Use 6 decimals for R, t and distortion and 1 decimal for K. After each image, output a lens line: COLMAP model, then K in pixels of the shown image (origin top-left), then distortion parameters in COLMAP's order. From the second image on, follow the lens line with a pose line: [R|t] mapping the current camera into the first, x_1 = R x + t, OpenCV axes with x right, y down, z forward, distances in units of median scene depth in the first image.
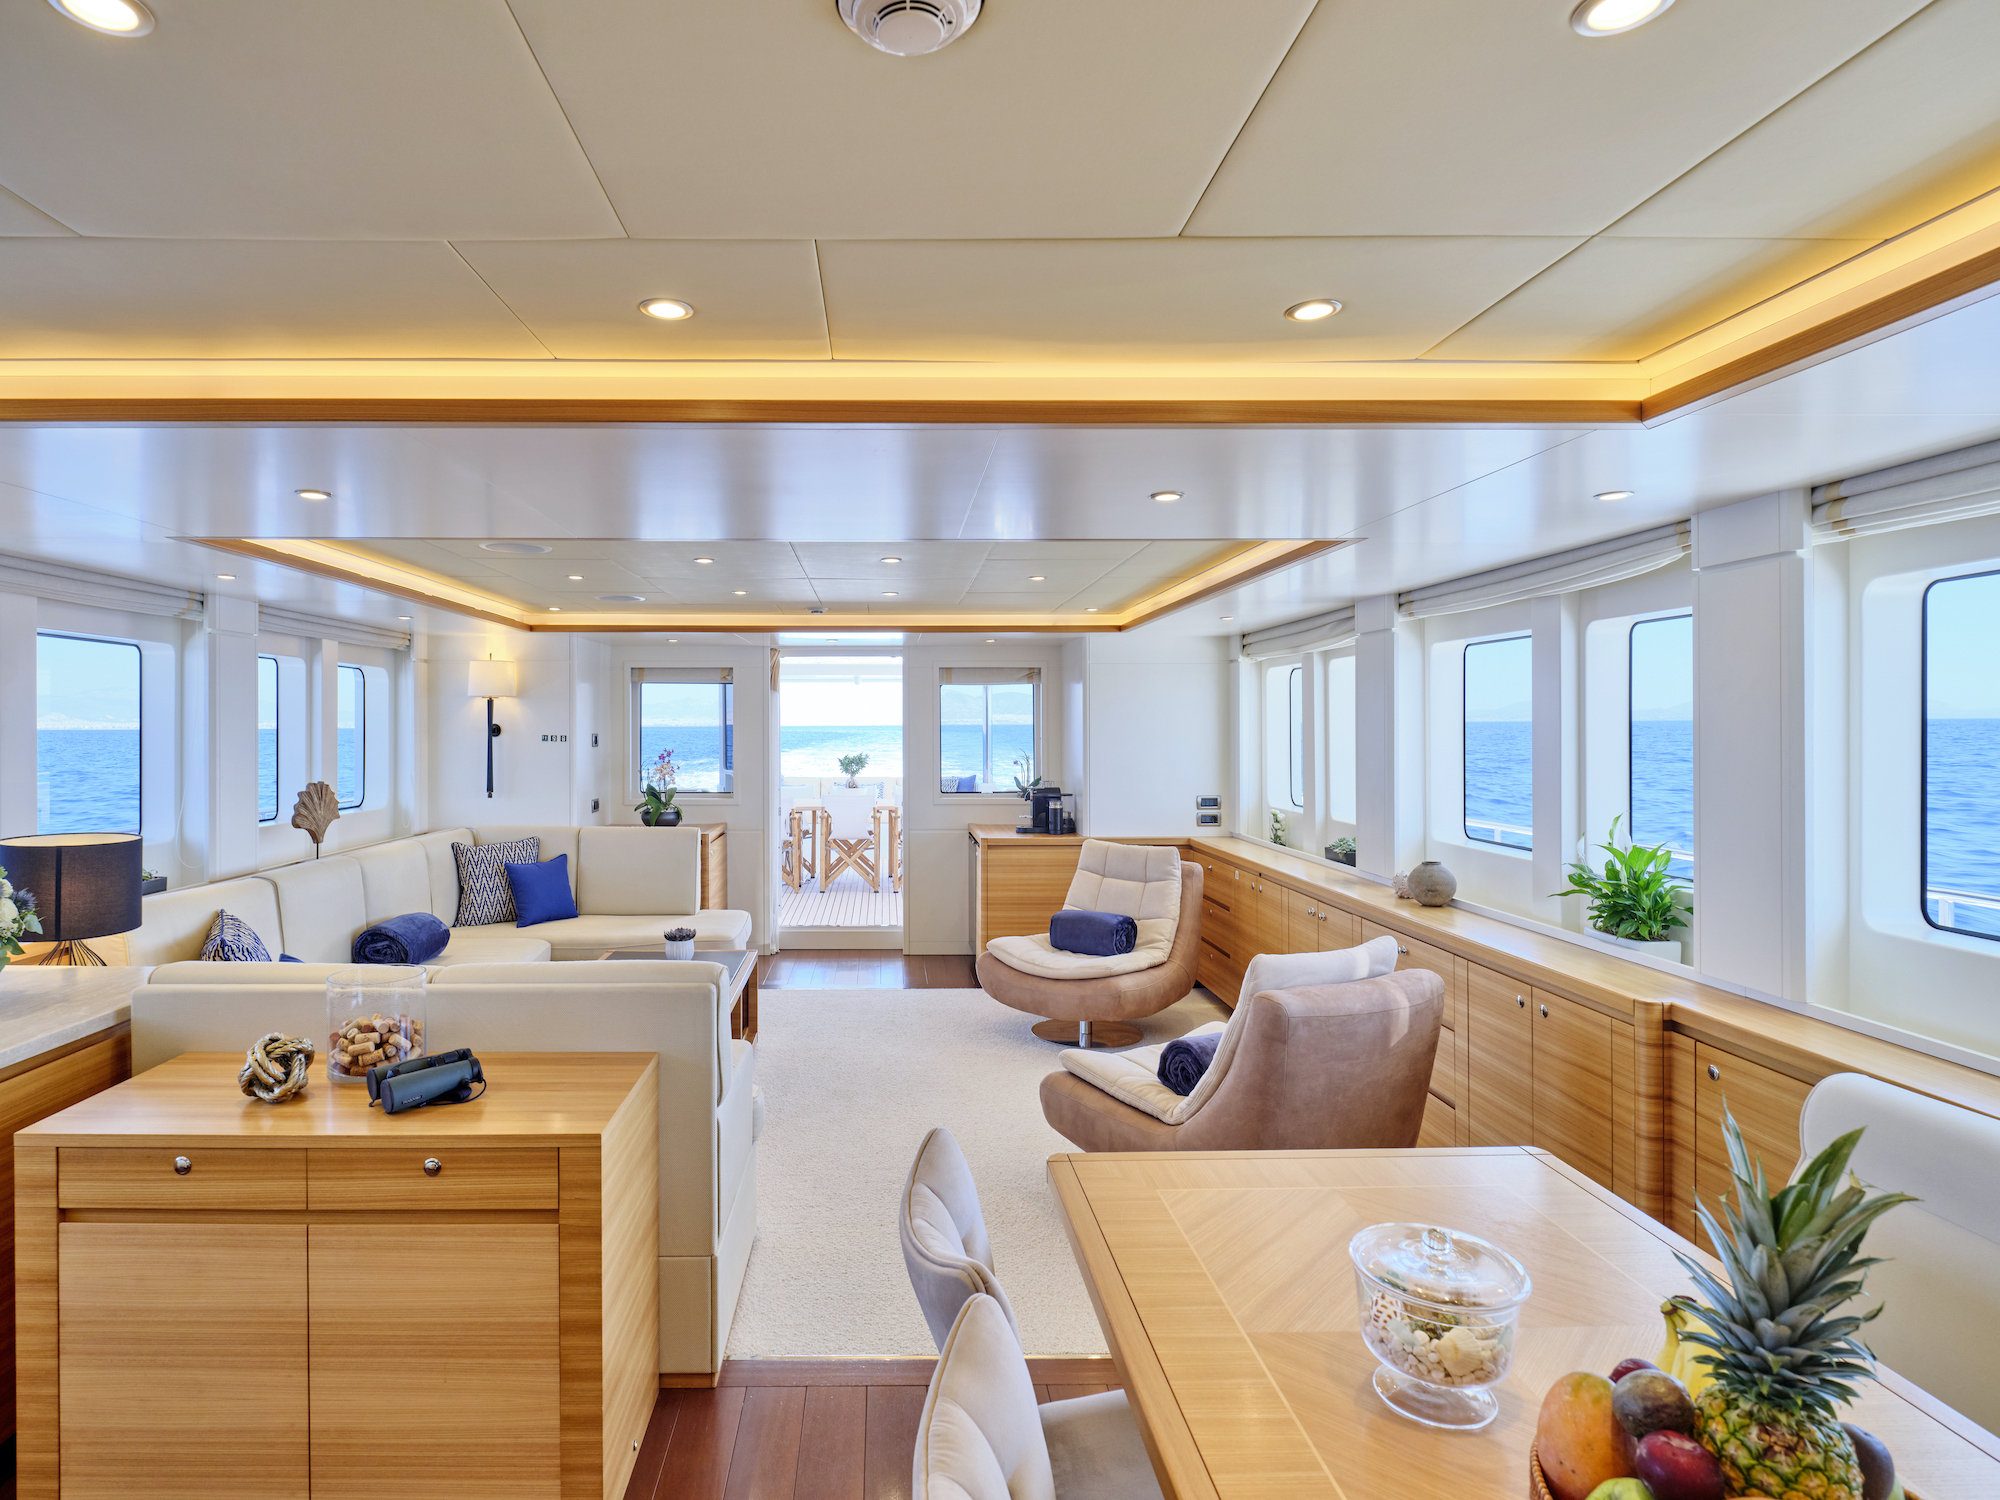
lens RADIAL K [[1135.1, 0, 885.7], [0, 1135.1, 721.2], [0, 0, 1]] dist [-0.012569, 0.000233]
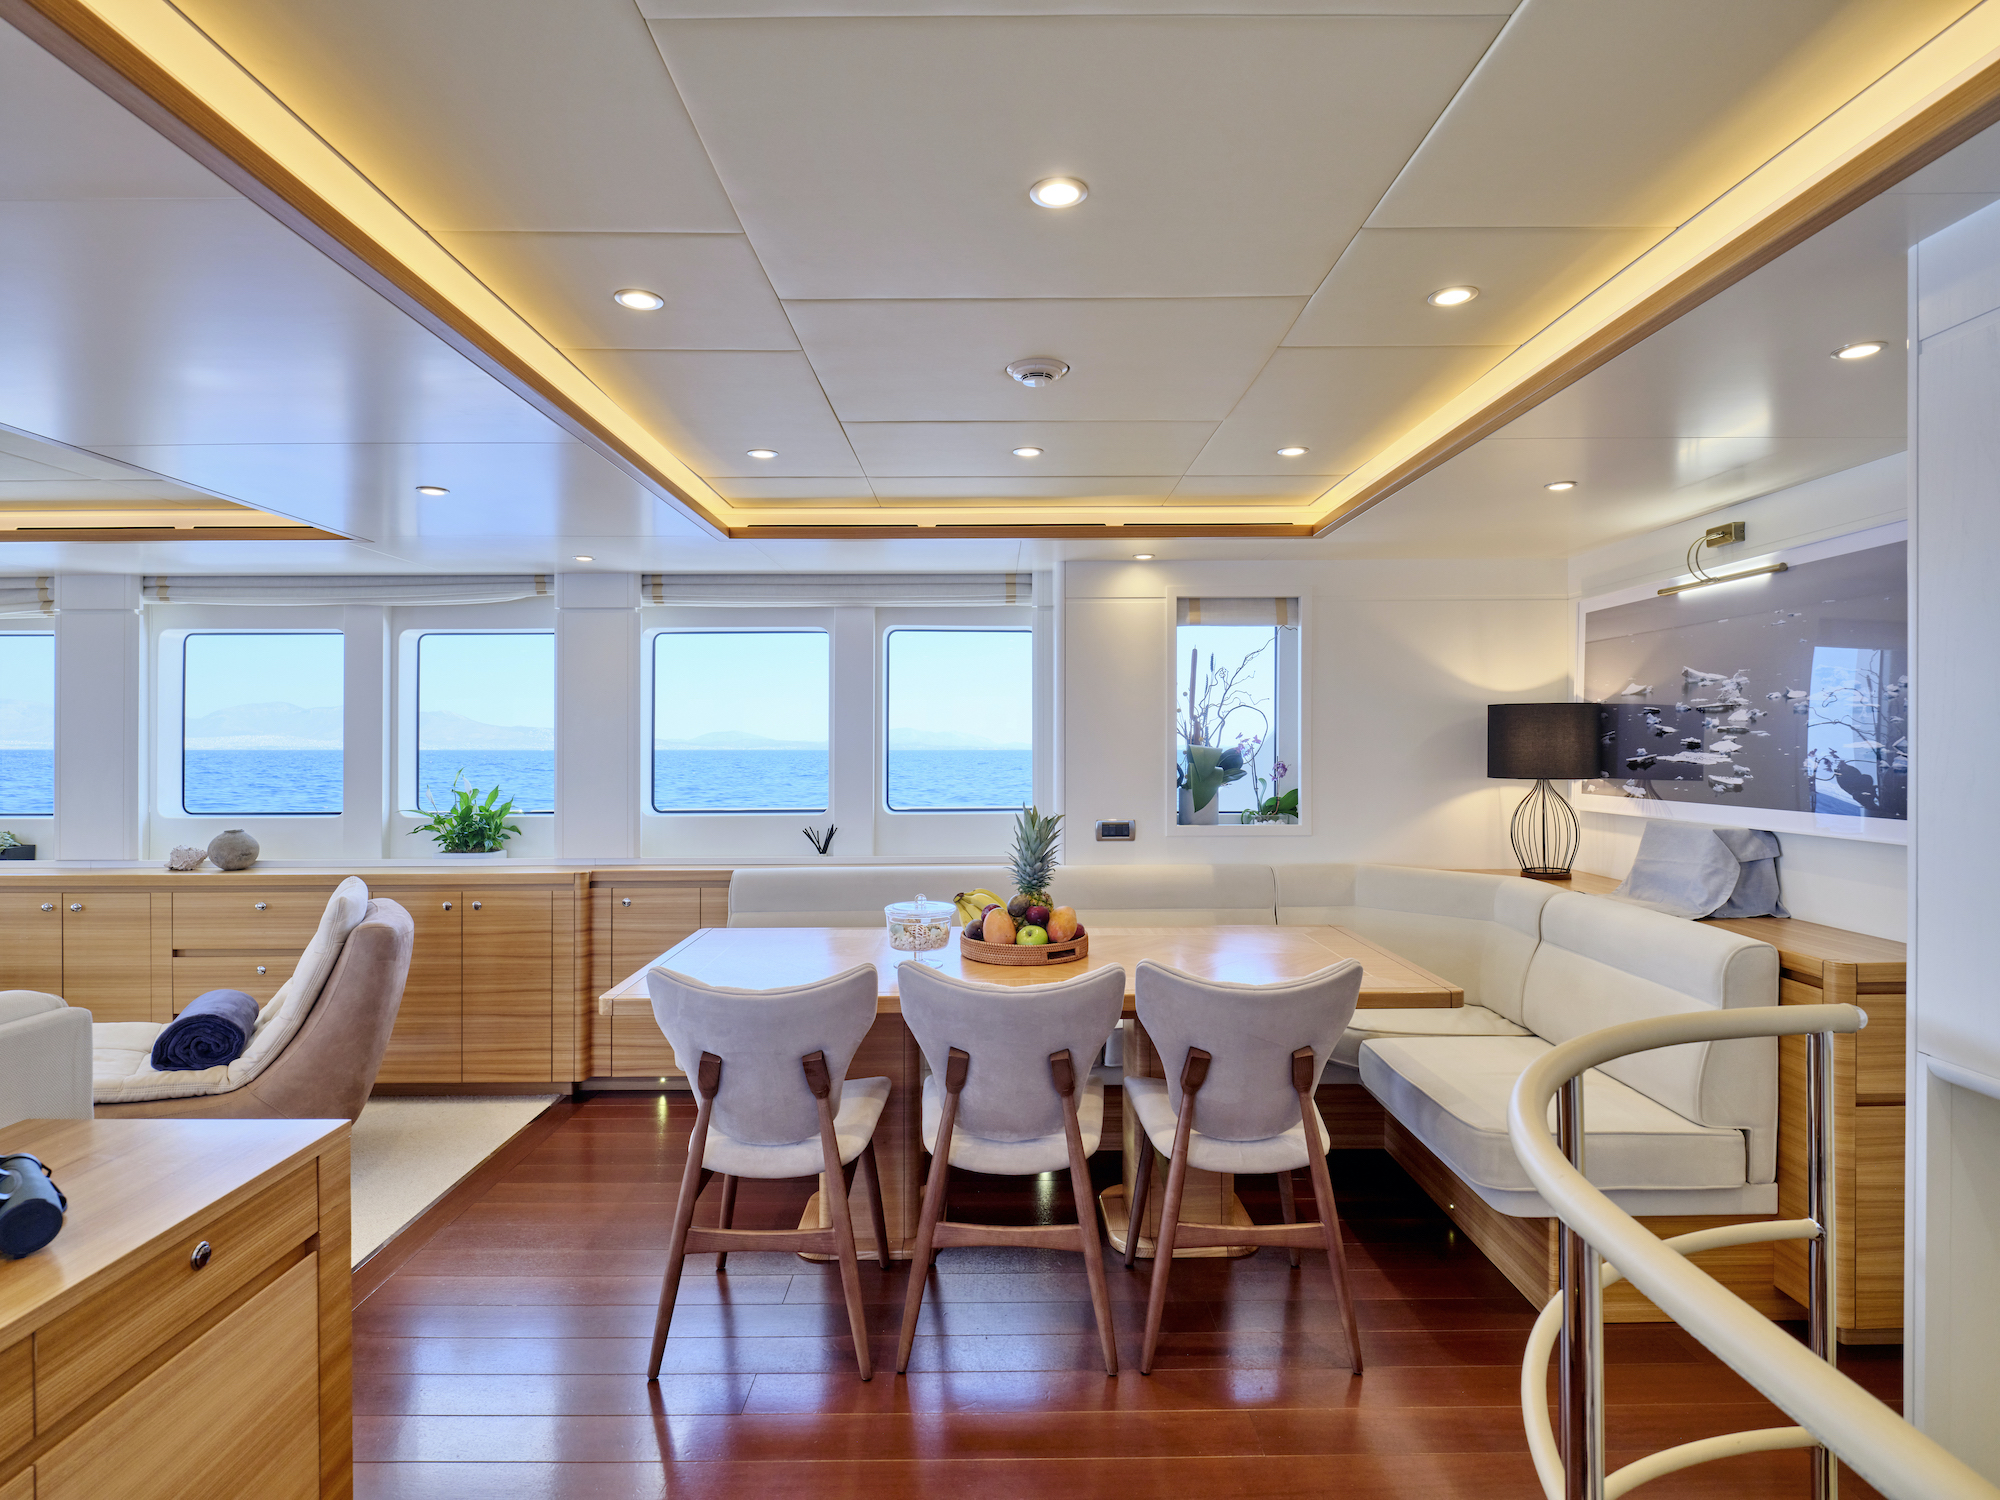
lens RADIAL K [[1084.2, 0, 1002.4], [0, 1084.2, 742.3], [0, 0, 1]] dist [-0.000450, -0.010711]
pose [[-0.004324, 0.001520, 0.999989, -0.726217], [0.000616, 0.999999, -0.001518, 0.051997], [-0.999990, 0.000610, -0.004325, 0.326792]]
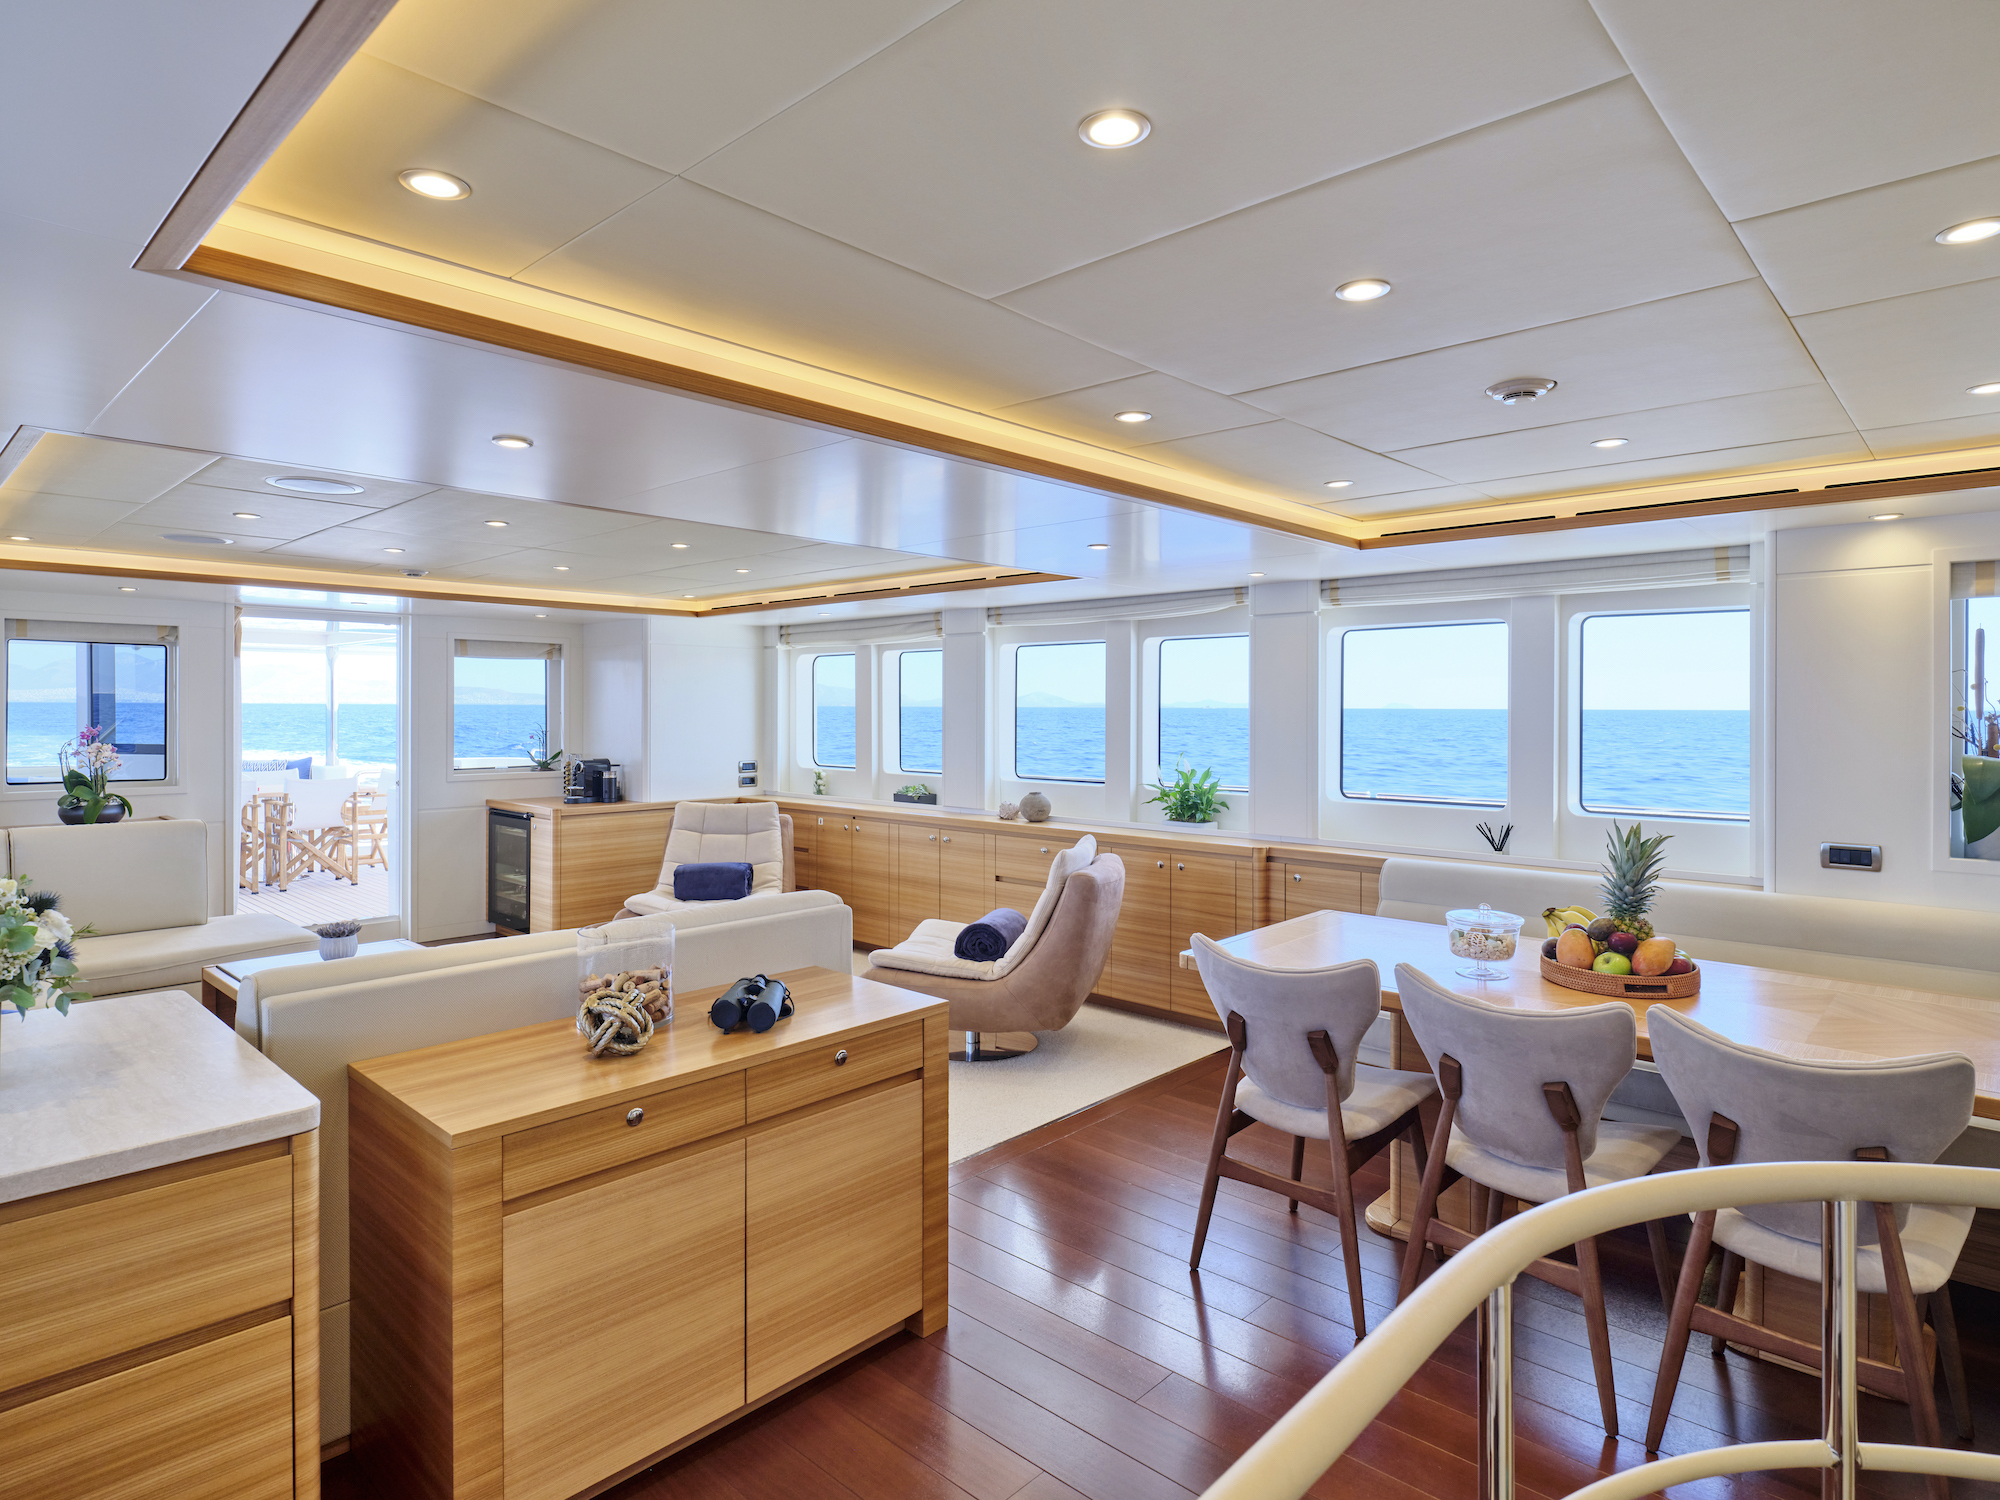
lens RADIAL K [[1097.8, 0, 997.4], [0, 1097.8, 713.3], [0, 0, 1]] dist [-0.000494, -0.012218]
pose [[0.684844, 0.001020, 0.728689, -0.766966], [-0.007279, 0.999959, 0.005442, 0.016923], [-0.728654, -0.009032, 0.684823, 0.063659]]
